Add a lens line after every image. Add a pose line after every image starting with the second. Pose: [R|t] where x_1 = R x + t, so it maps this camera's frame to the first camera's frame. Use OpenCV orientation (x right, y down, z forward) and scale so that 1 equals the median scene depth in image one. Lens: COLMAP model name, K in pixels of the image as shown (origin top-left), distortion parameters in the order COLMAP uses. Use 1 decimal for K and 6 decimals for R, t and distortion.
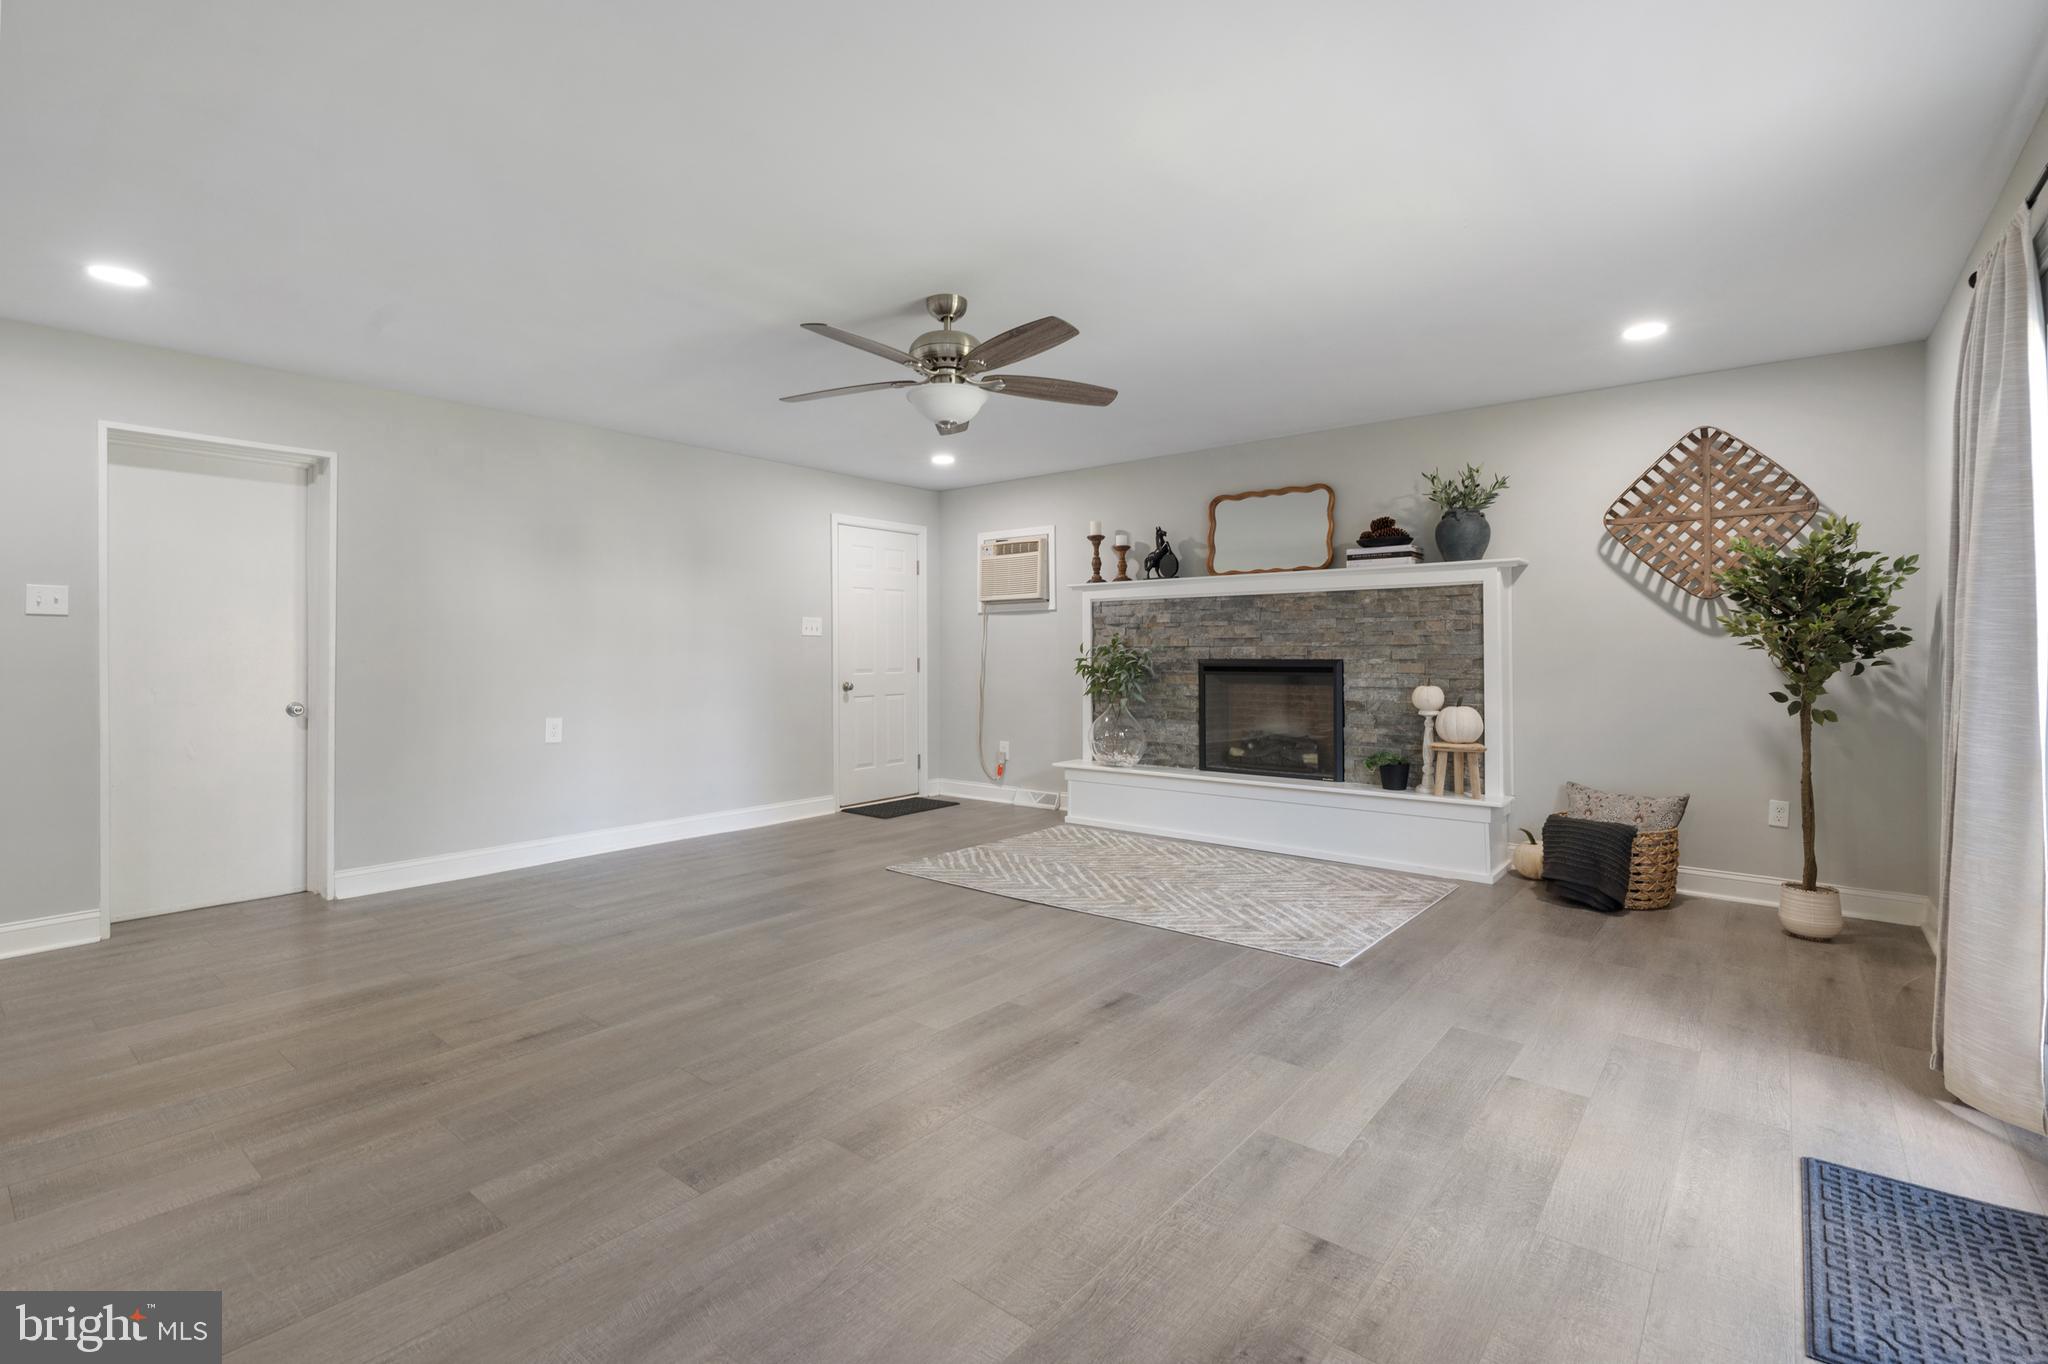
lens RADIAL K [[918.6, 0, 1017.6], [0, 918.6, 658.5], [0, 0, 1]] dist [-0.002136, 0.000280]
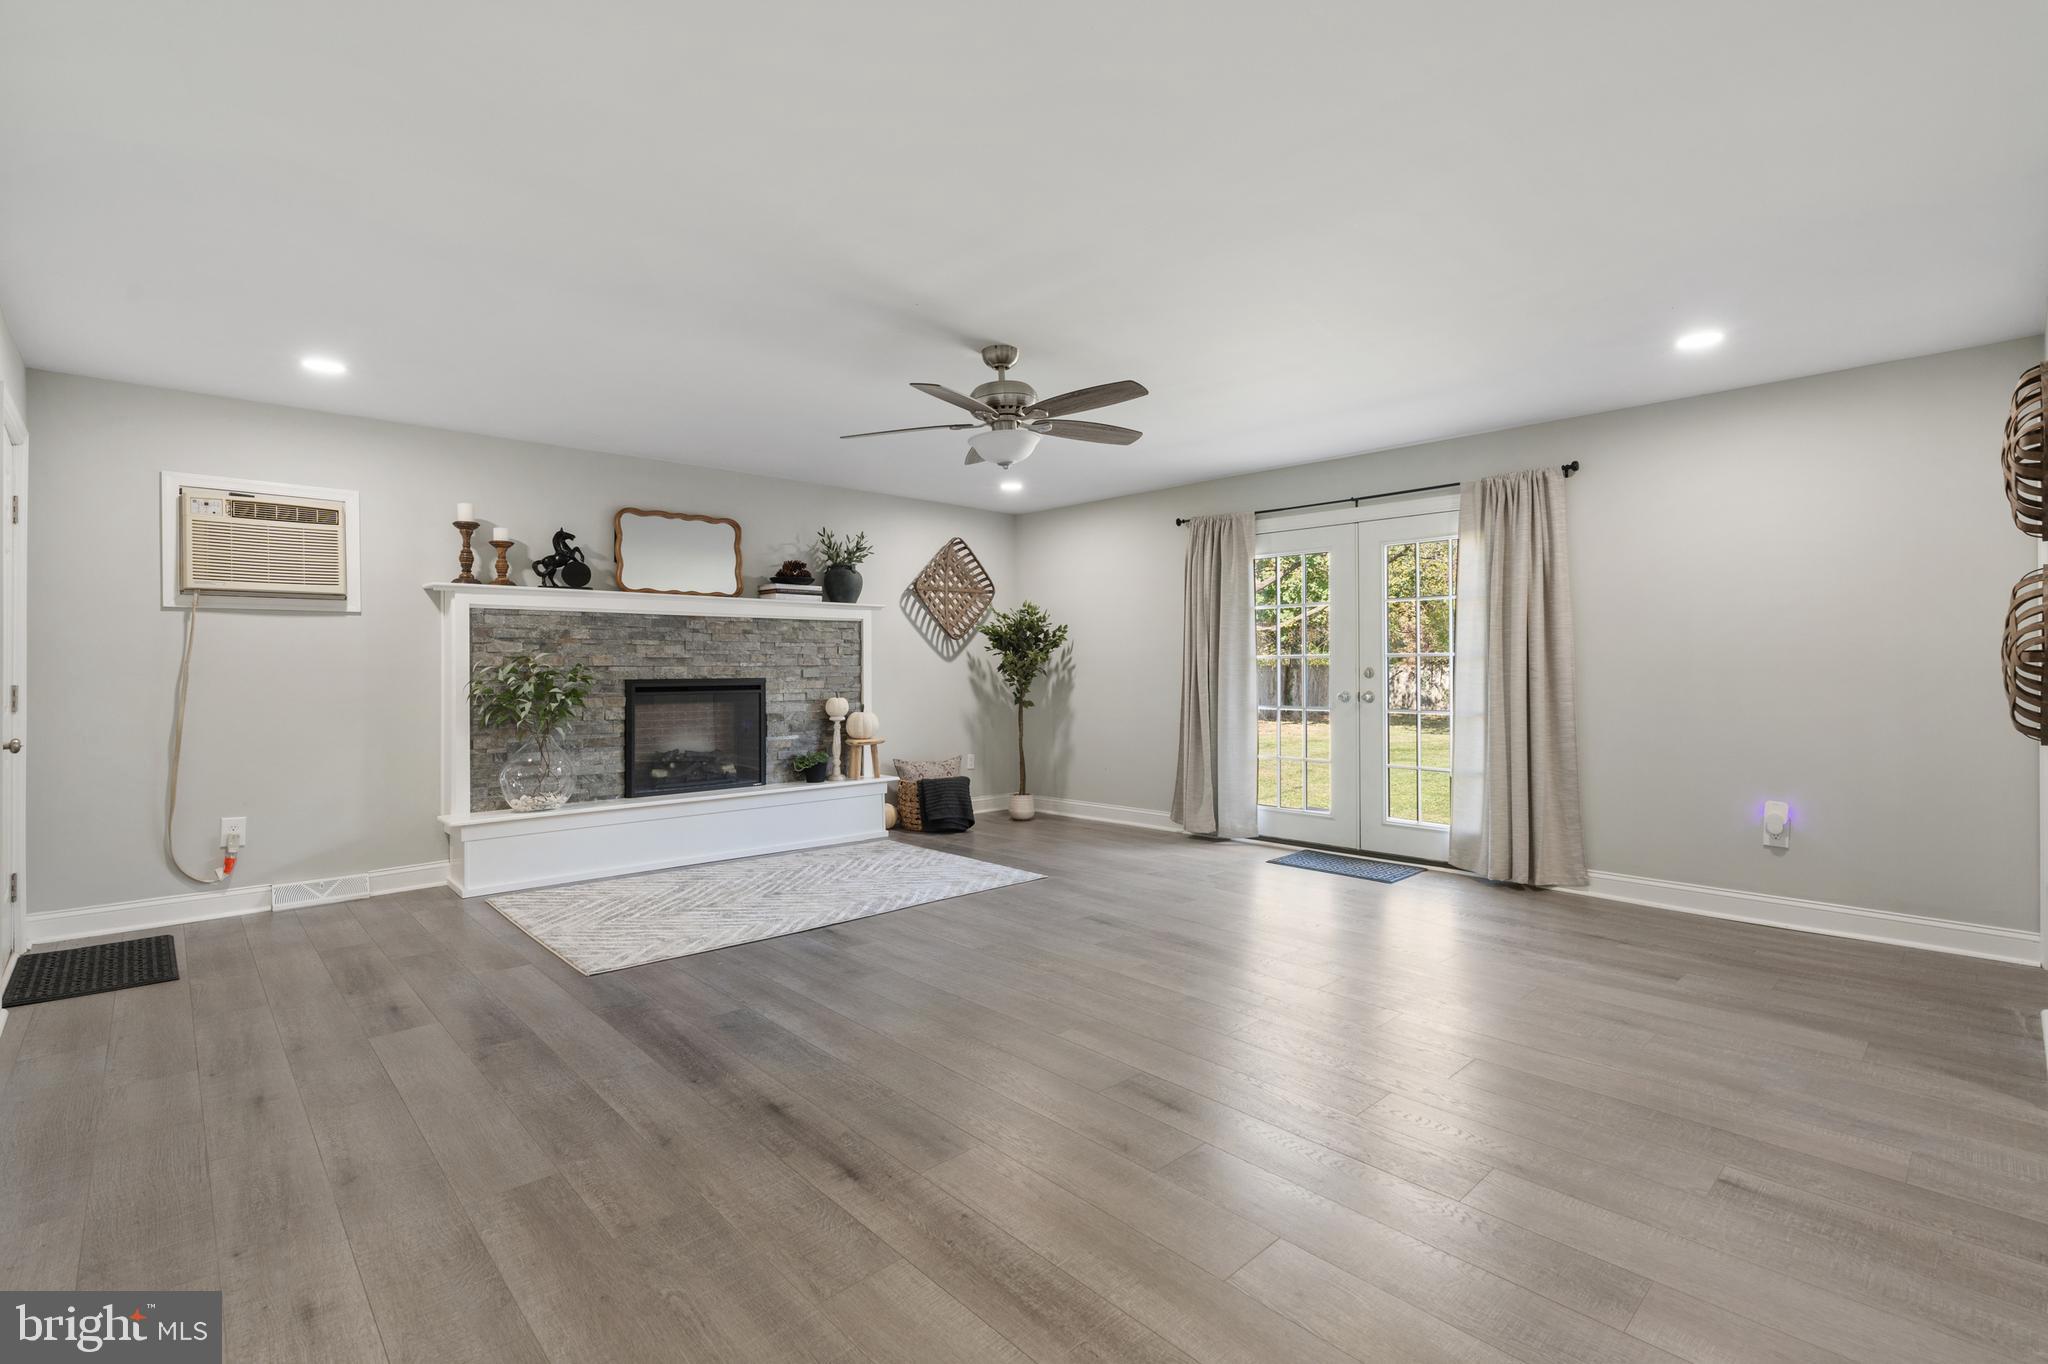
lens RADIAL K [[951.3, 0, 1032.3], [0, 951.3, 655.4], [0, 0, 1]] dist [0.001776, 0.000439]
pose [[0.129947, 0.009730, 0.991473, -0.734863], [0.004781, 0.999934, -0.010439, -0.012387], [-0.991509, 0.006096, 0.129892, 0.479053]]
